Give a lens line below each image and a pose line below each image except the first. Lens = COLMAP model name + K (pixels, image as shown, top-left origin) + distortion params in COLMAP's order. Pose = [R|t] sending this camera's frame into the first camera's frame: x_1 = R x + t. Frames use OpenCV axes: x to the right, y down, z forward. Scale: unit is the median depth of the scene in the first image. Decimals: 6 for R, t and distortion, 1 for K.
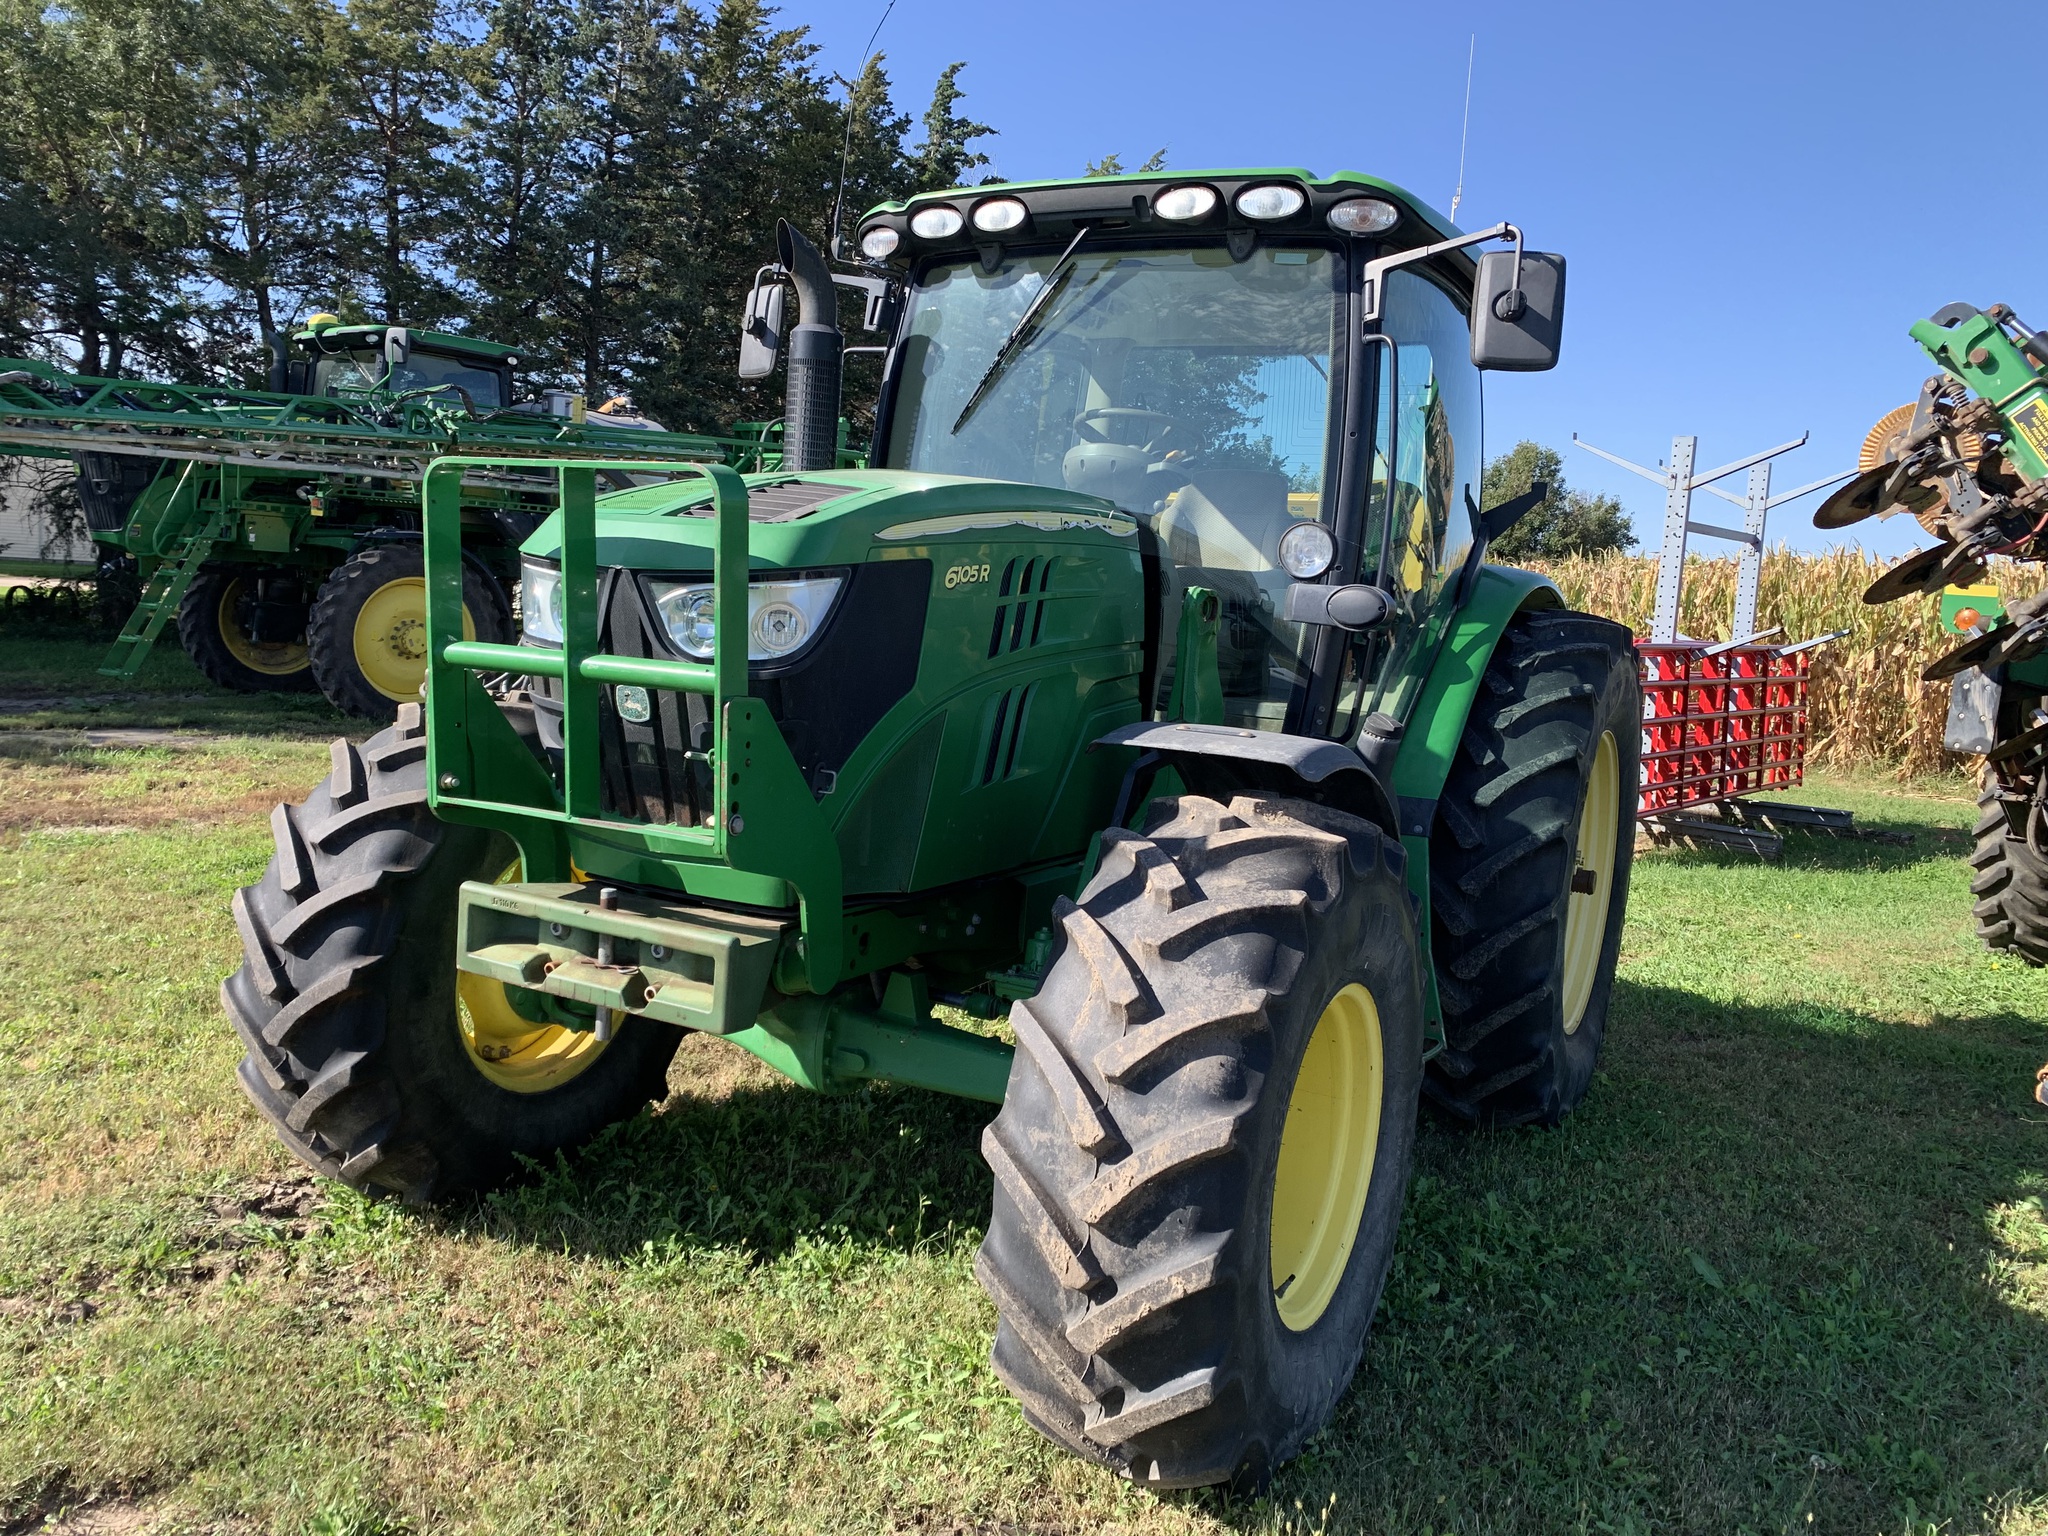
lens RADIAL K [[1584.0, 0, 999.8], [0, 1584.0, 758.4], [0, 0, 1]] dist [0.032872, -0.029111]
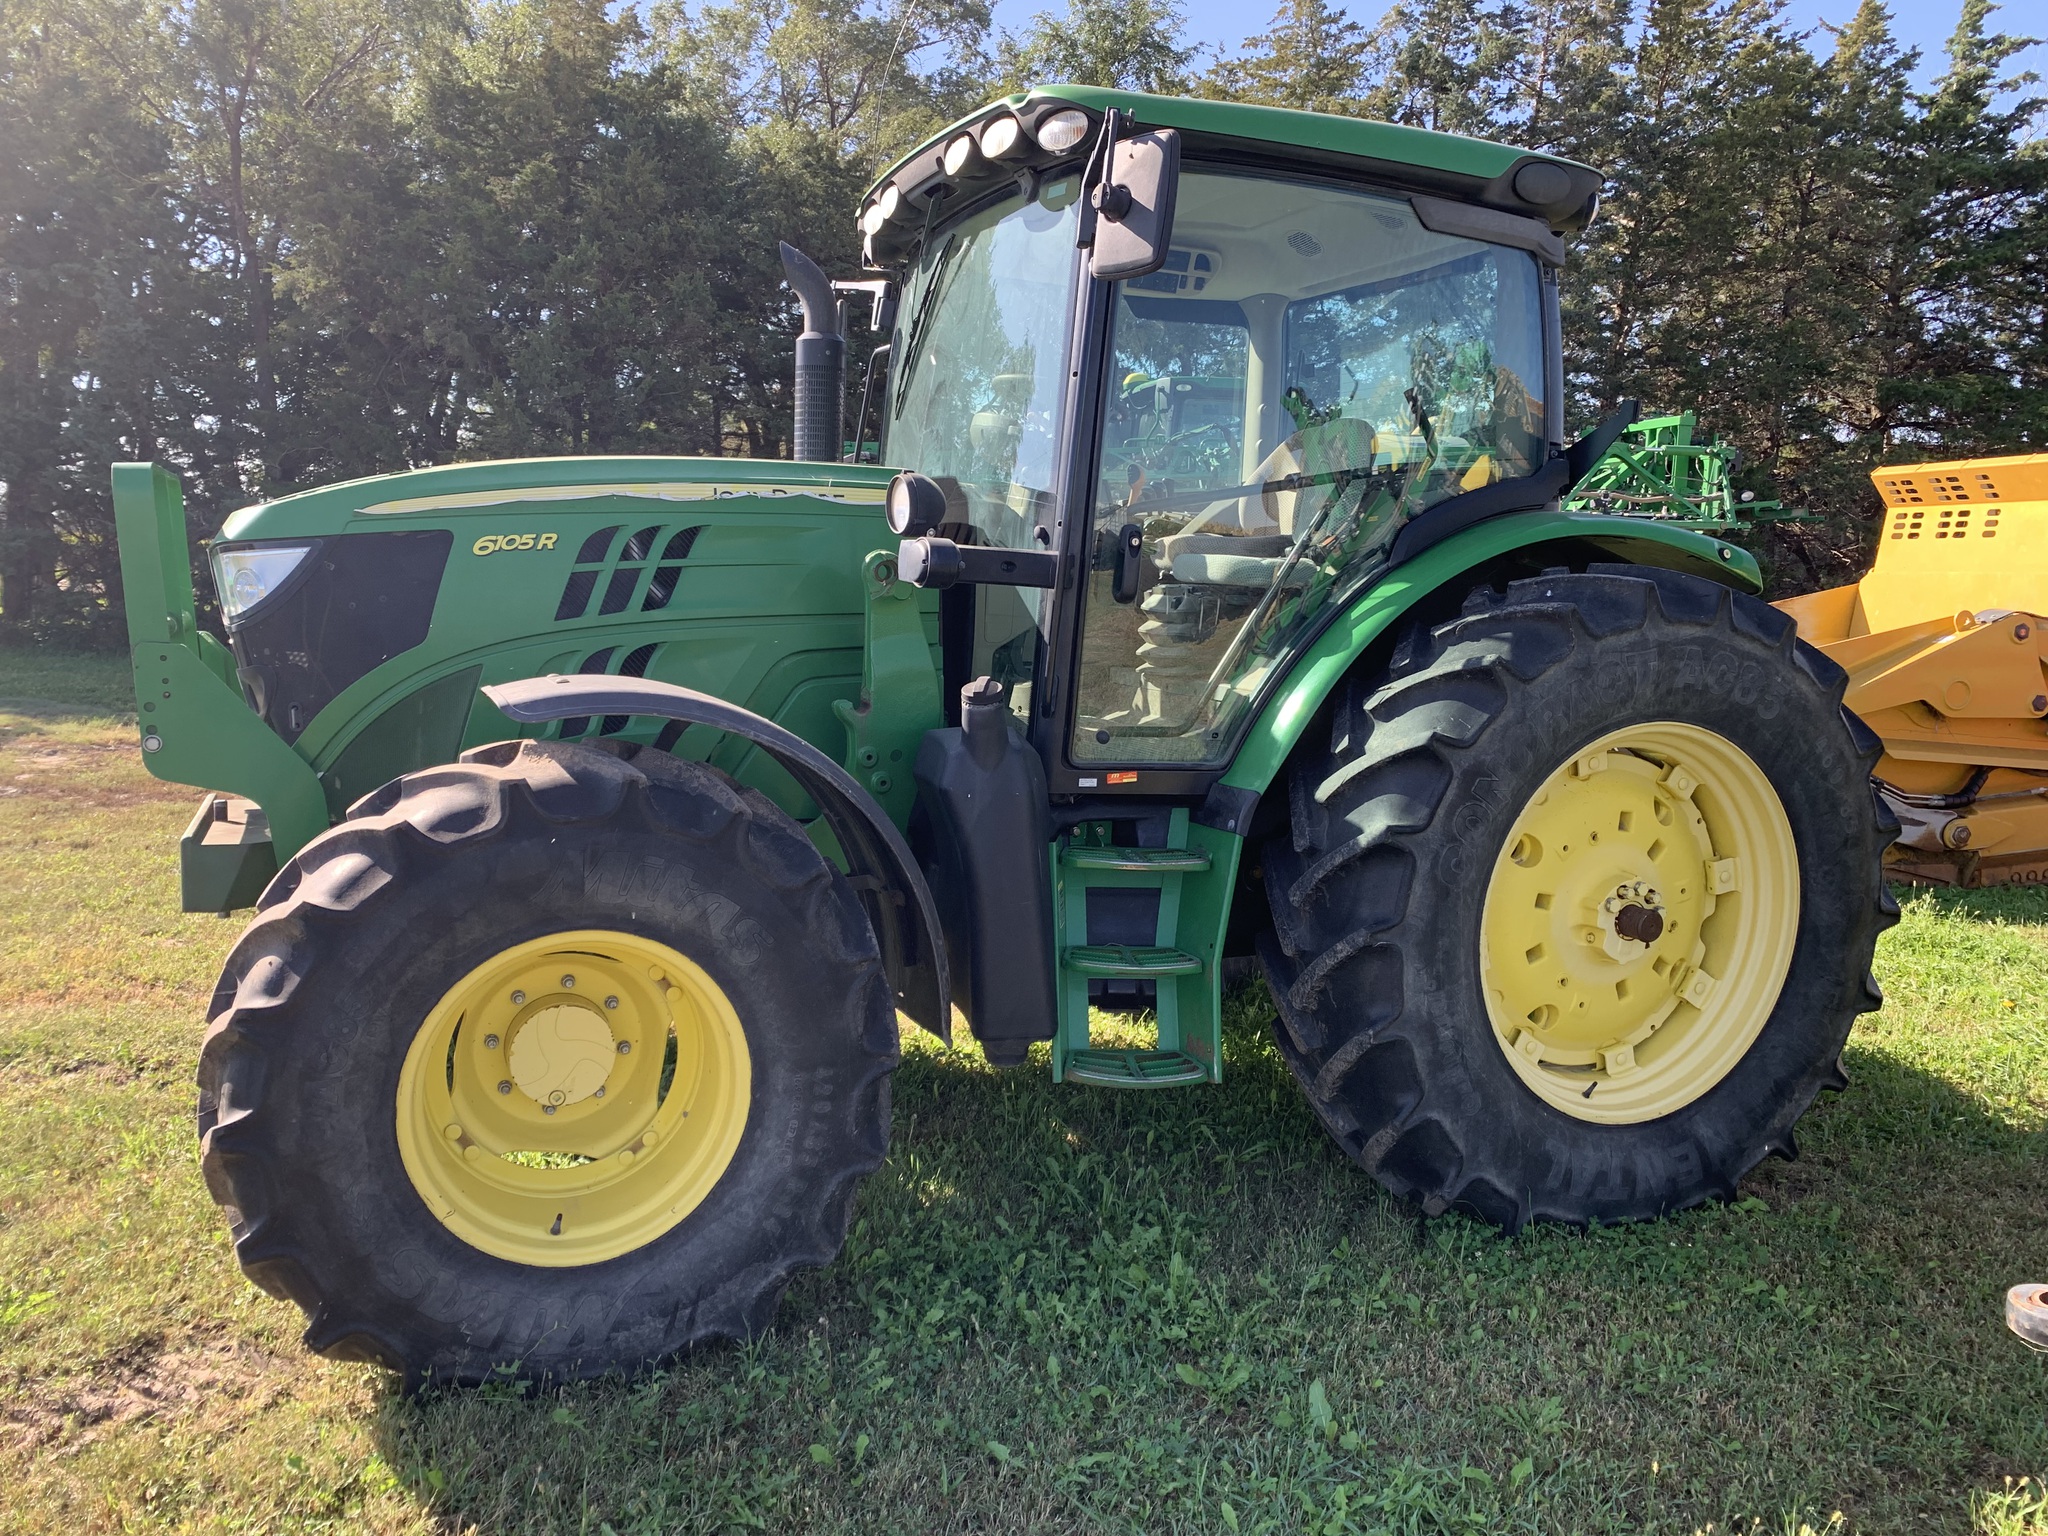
lens RADIAL K [[1584.0, 0, 971.6], [0, 1584.0, 753.7], [0, 0, 1]] dist [0.032872, -0.029111]
pose [[0.775419, 0.025084, -0.630949, 0.817306], [-0.042518, 0.999017, -0.012537, 0.027672], [0.630014, 0.036548, 0.775723, 0.298696]]
